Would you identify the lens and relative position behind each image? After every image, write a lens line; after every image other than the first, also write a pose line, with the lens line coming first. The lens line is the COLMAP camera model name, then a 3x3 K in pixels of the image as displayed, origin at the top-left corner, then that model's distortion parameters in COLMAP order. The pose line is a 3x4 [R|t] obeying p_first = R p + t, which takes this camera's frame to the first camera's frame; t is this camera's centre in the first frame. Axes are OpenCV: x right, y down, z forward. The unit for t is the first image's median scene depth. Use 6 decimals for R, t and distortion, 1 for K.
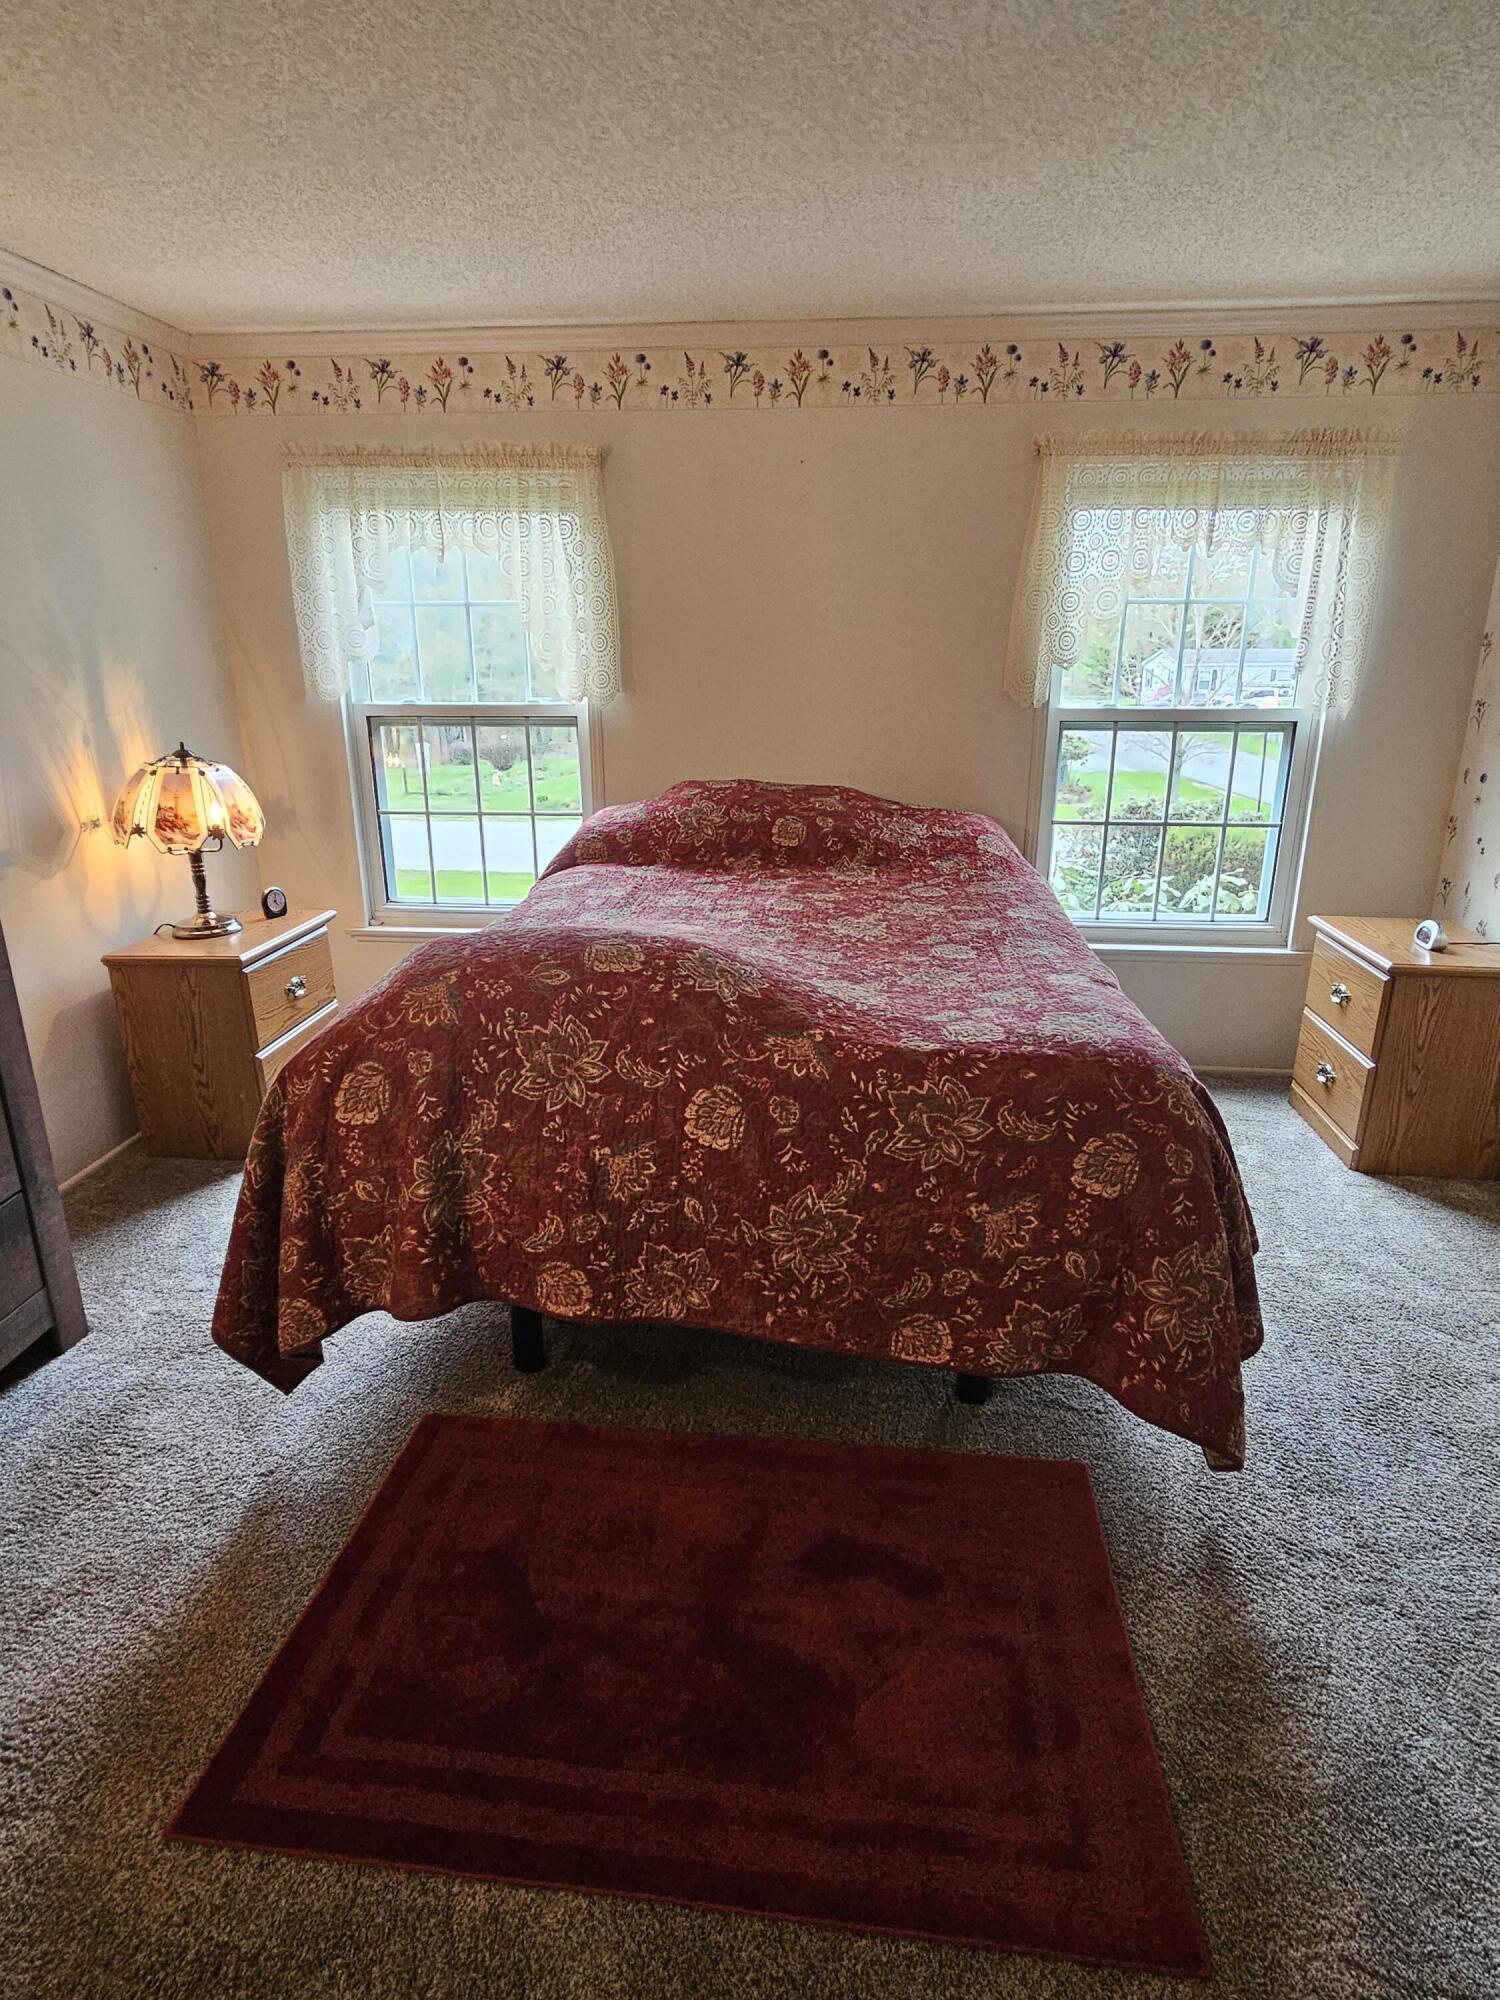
lens RADIAL K [[1097.5, 0, 746.8], [0, 1097.5, 995.8], [0, 0, 1]] dist [-0.000420, 0.000695]
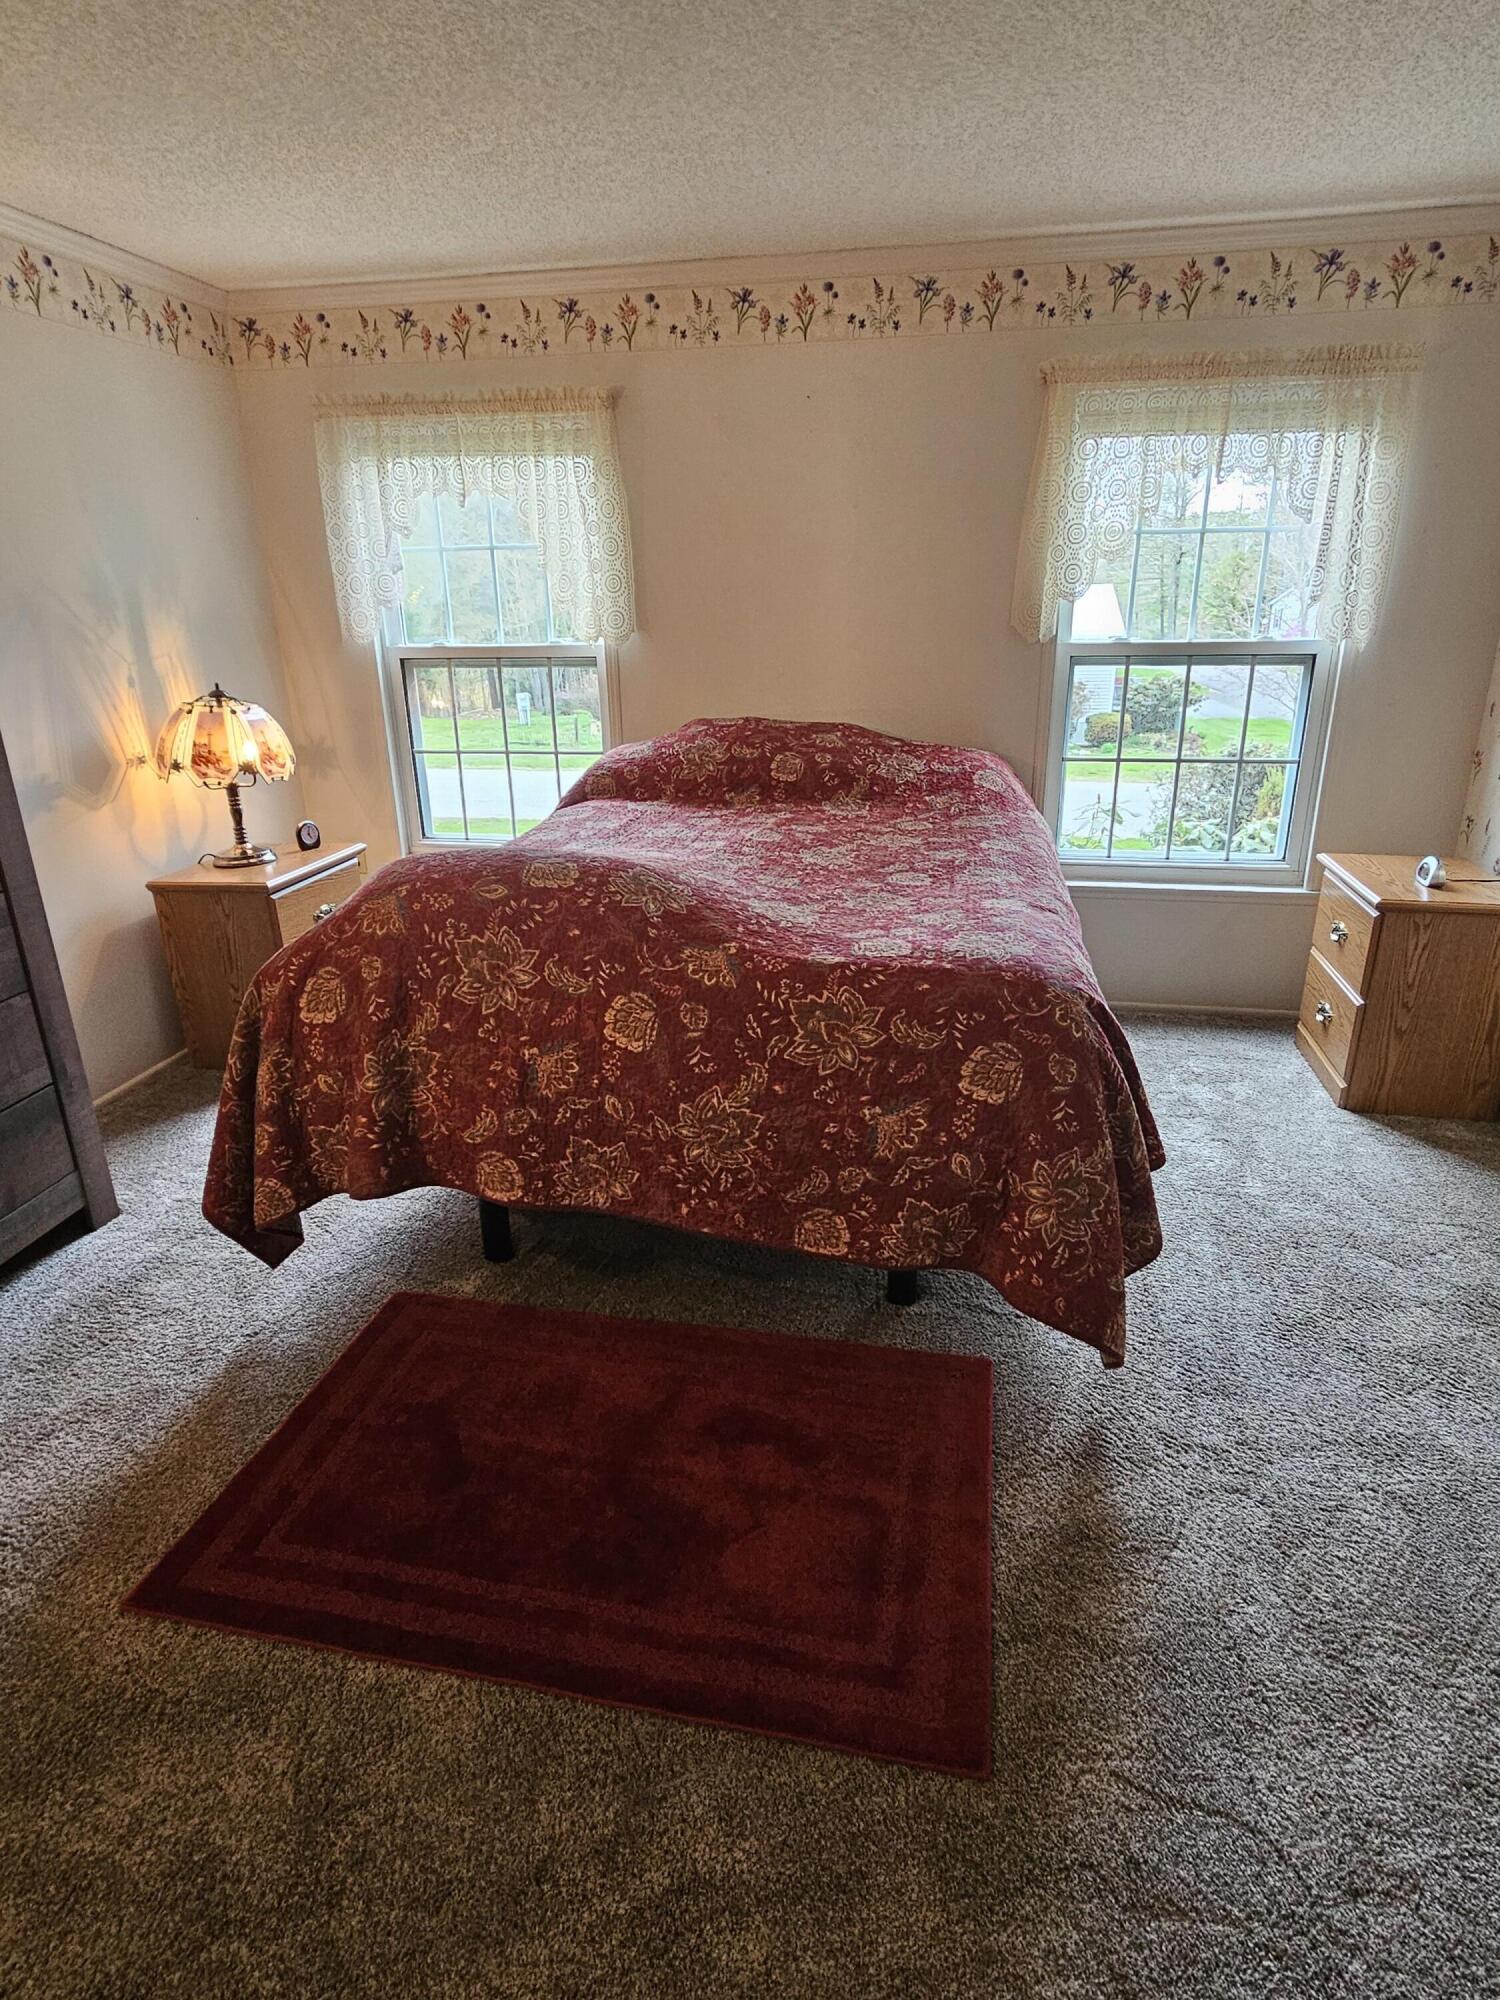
lens RADIAL K [[1102.2, 0, 750.0], [0, 1102.2, 1000.0], [0, 0, 1]] dist [-0.000827, 0.000073]
pose [[0.995952, 0.017241, -0.088216, 0.173018], [-0.013187, 0.998839, 0.046332, 0.035683], [0.088913, -0.044981, 0.995023, -0.064861]]
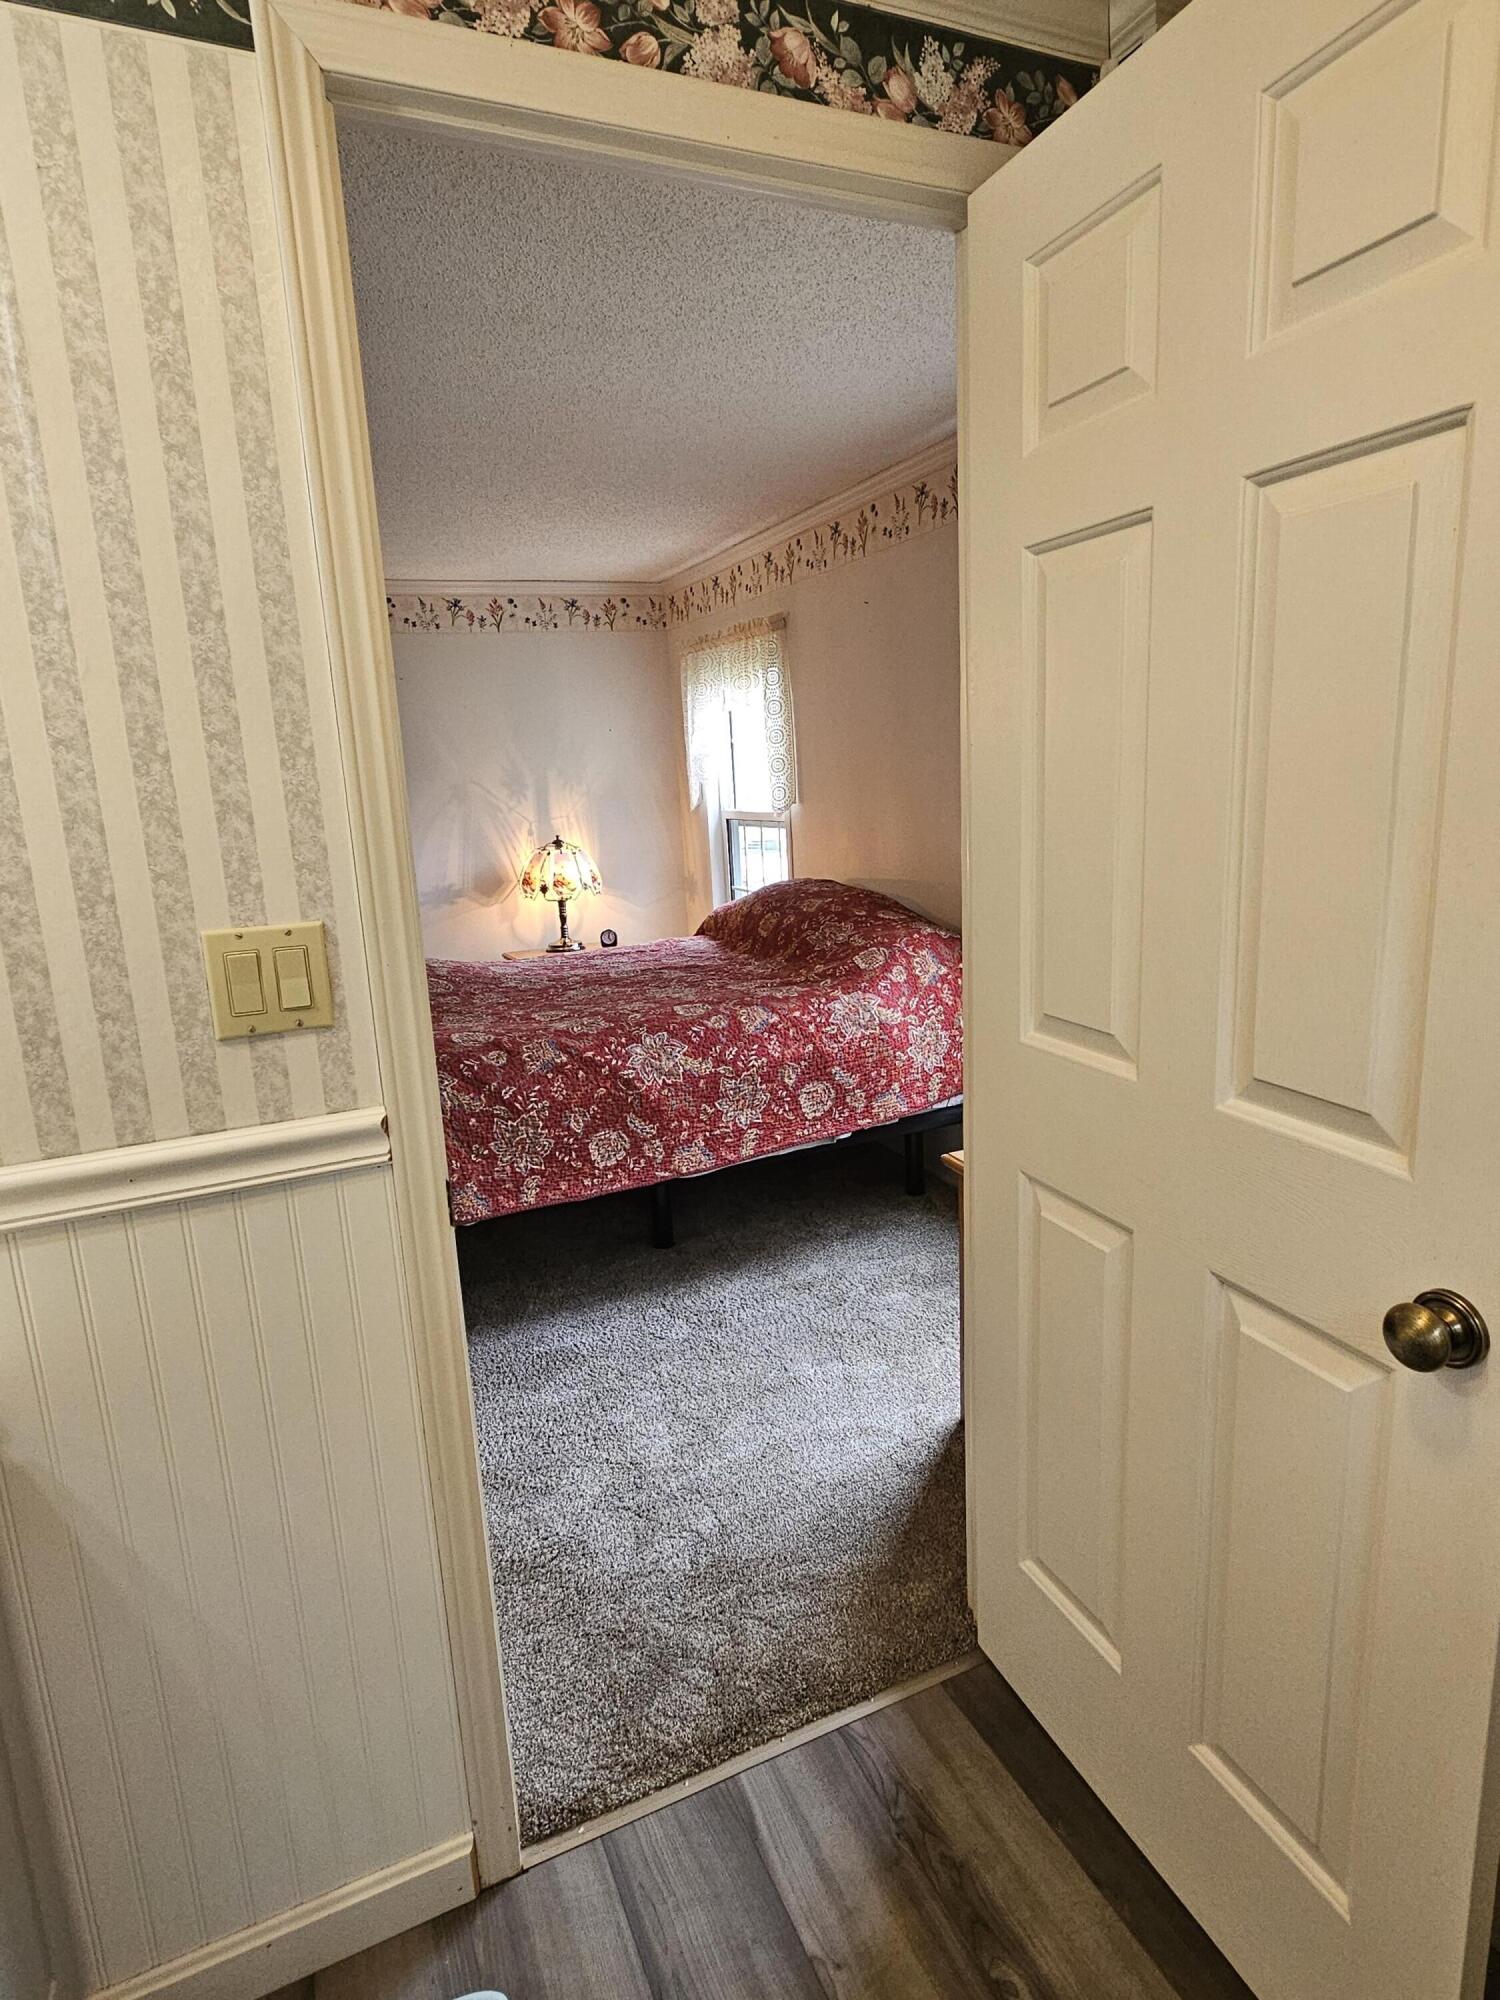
lens RADIAL K [[1102.2, 0, 750.0], [0, 1102.2, 1000.0], [0, 0, 1]] dist [-0.000827, 0.000073]
pose [[0.488164, 0.156525, -0.858601, 1.842076], [-0.215136, 0.975010, 0.055429, -0.234603], [0.845821, 0.157658, 0.509638, 0.709952]]
